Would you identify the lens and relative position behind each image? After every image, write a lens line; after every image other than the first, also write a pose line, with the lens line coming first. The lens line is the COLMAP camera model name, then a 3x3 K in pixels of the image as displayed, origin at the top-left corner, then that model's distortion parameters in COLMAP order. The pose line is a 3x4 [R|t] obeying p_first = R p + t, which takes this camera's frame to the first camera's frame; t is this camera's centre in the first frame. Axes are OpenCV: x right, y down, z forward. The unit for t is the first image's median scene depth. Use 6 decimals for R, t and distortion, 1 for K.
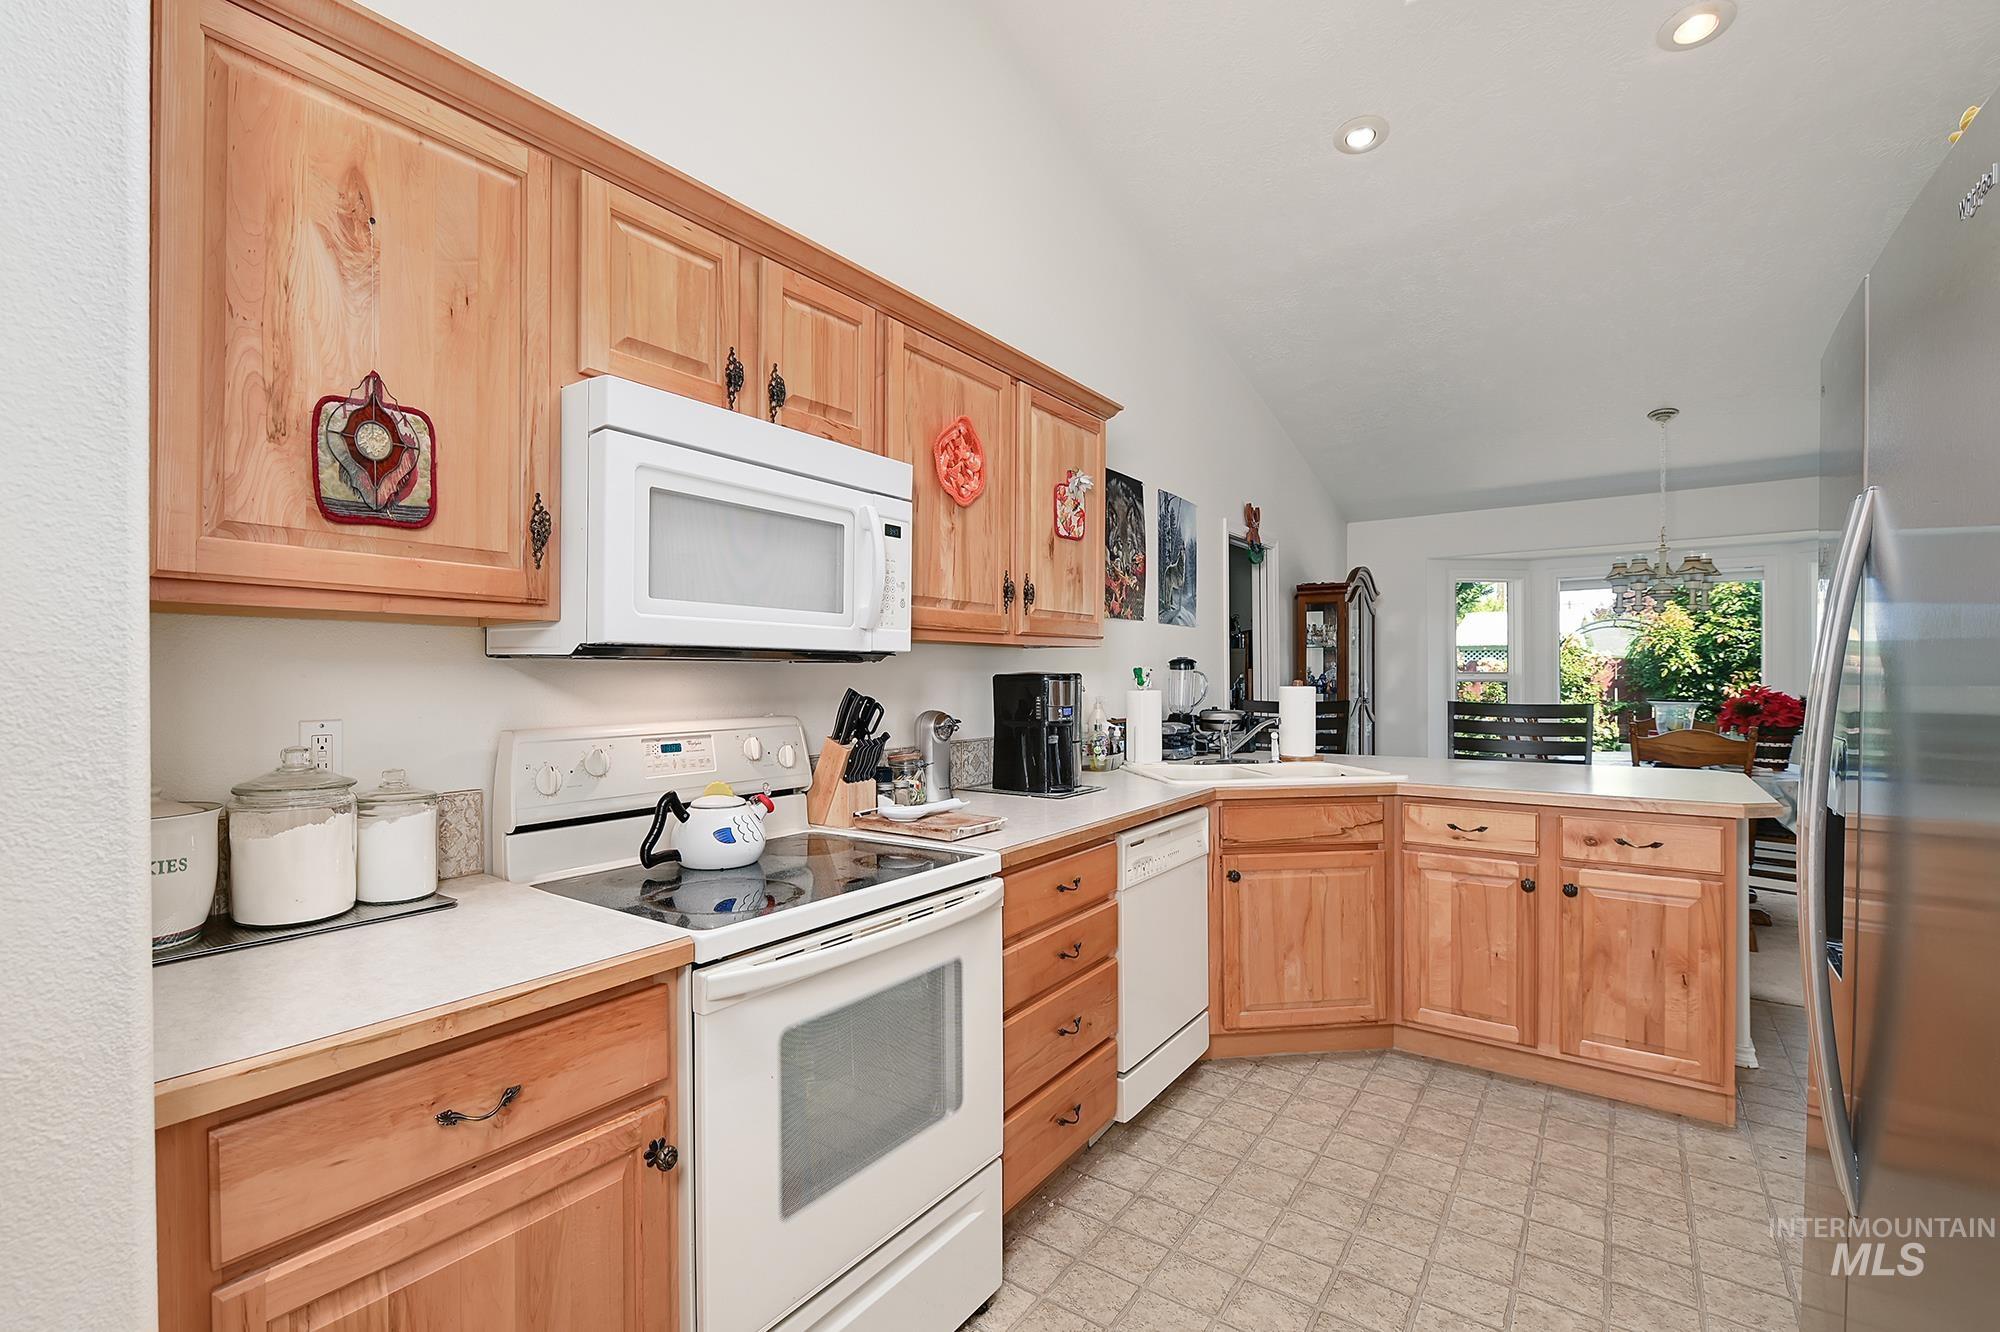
lens RADIAL K [[899.0, 0, 899.7], [0, 899.0, 685.4], [0, 0, 1]] dist [-0.001462, -0.001733]
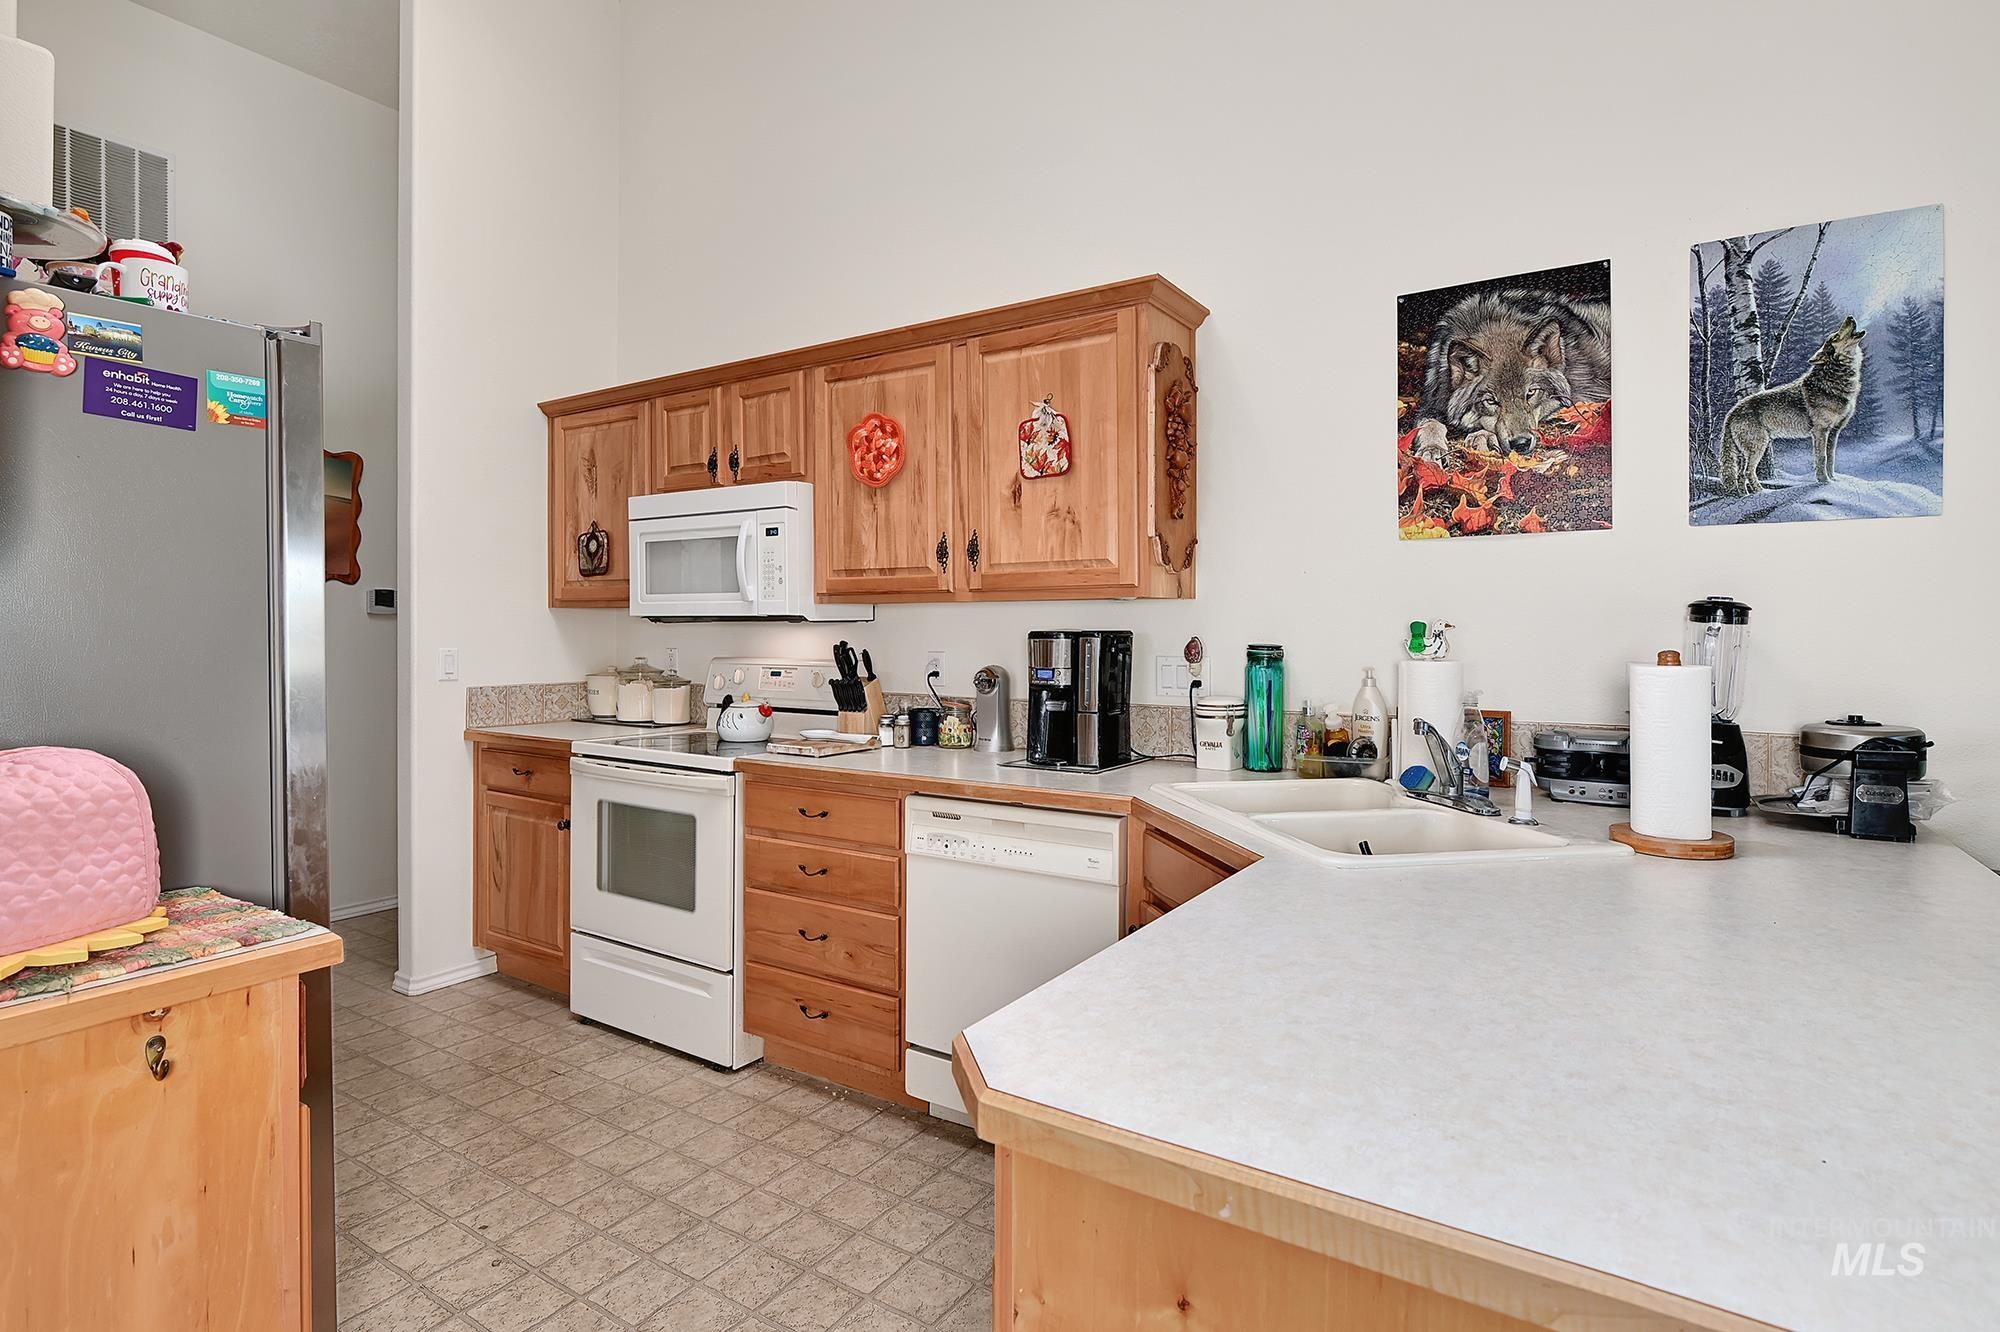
lens RADIAL K [[985.1, 0, 982.1], [0, 985.1, 632.3], [0, 0, 1]] dist [-0.008656, 0.000980]
pose [[0.097970, 0.011954, -0.995118, 1.272165], [-0.010303, 0.999886, 0.010997, -0.024799], [0.995136, 0.009175, 0.098082, 0.941705]]
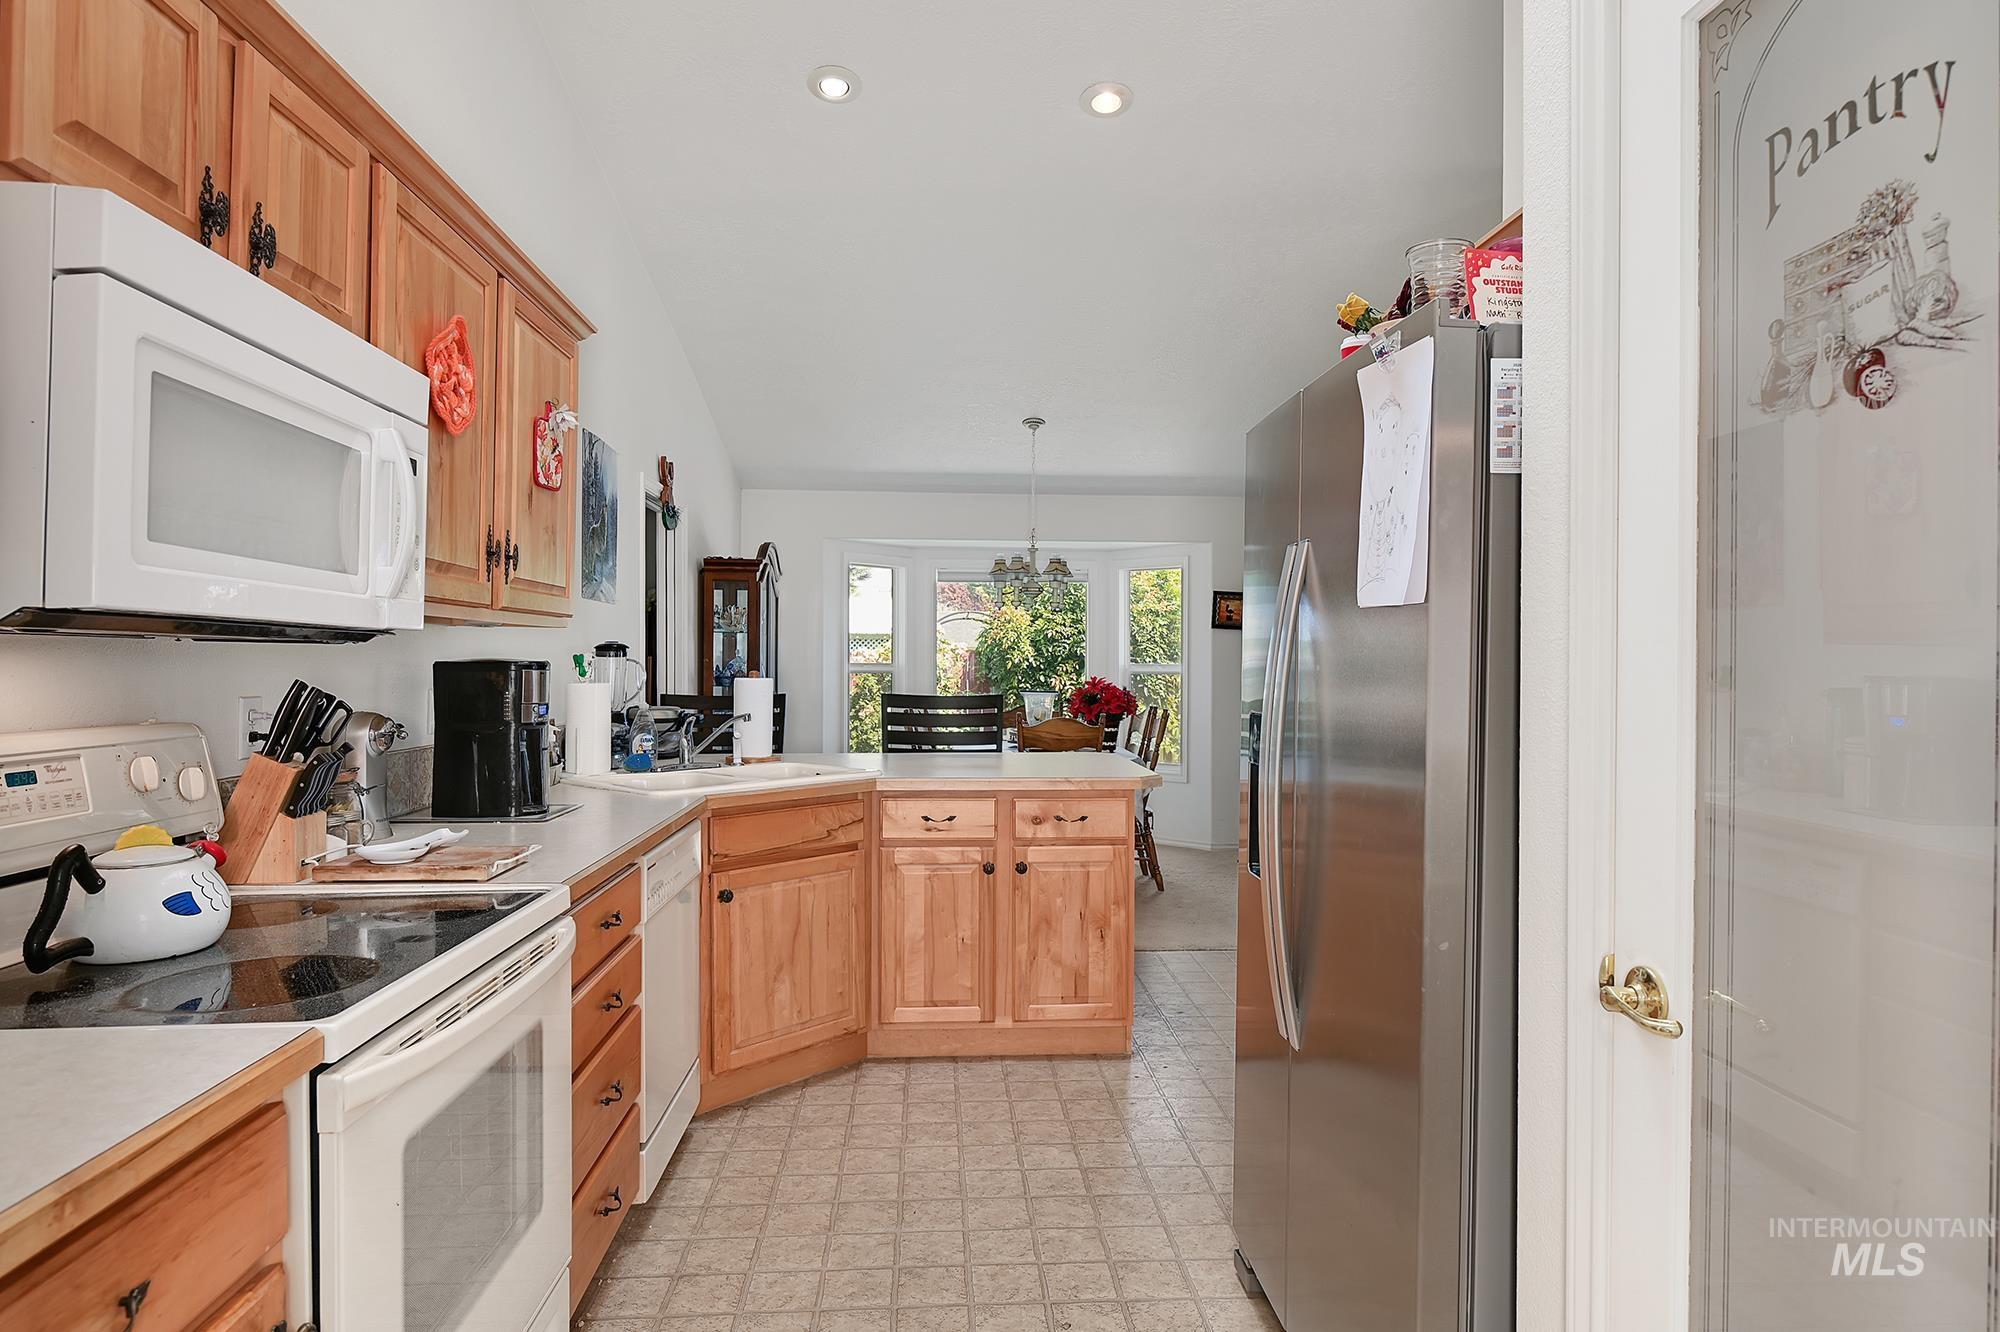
lens RADIAL K [[1183.3, 0, 1006.4], [0, 1183.3, 677.9], [0, 0, 1]] dist [0.003720, 0.002780]
pose [[0.736620, 0.000994, 0.676306, -0.239880], [-0.001959, 0.999998, 0.000664, -0.000183], [-0.676304, -0.001814, 0.736620, -0.032424]]
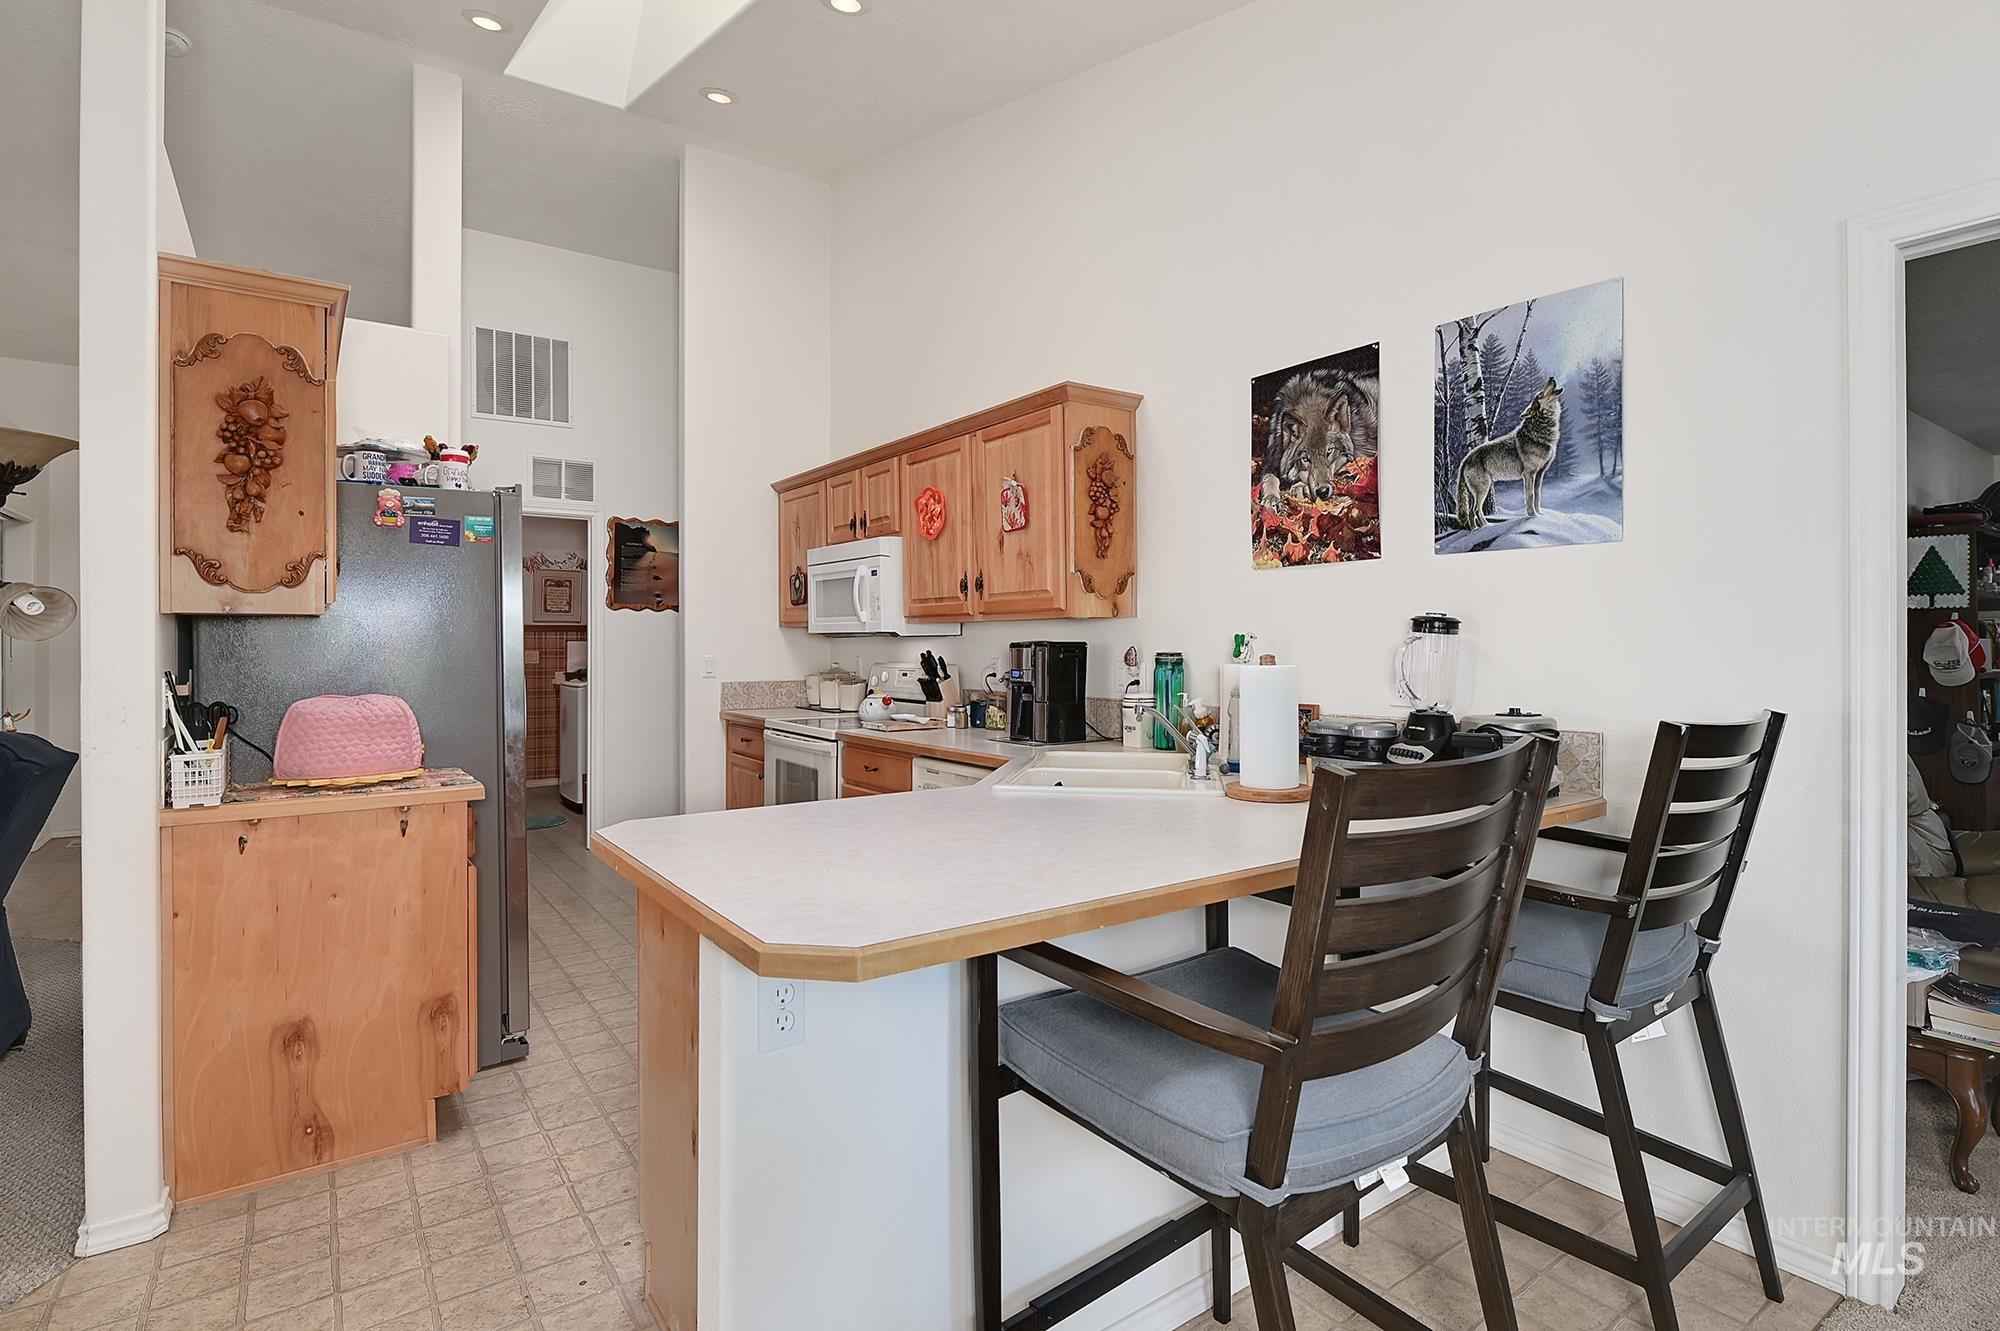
lens RADIAL K [[948.0, 0, 1015.2], [0, 948.0, 644.8], [0, 0, 1]] dist [-0.014015, -0.000817]
pose [[-0.252763, 0.012477, -0.967448, 1.583458], [-0.002302, 0.999906, 0.013497, -0.030896], [0.967526, 0.005639, -0.252710, 1.473959]]
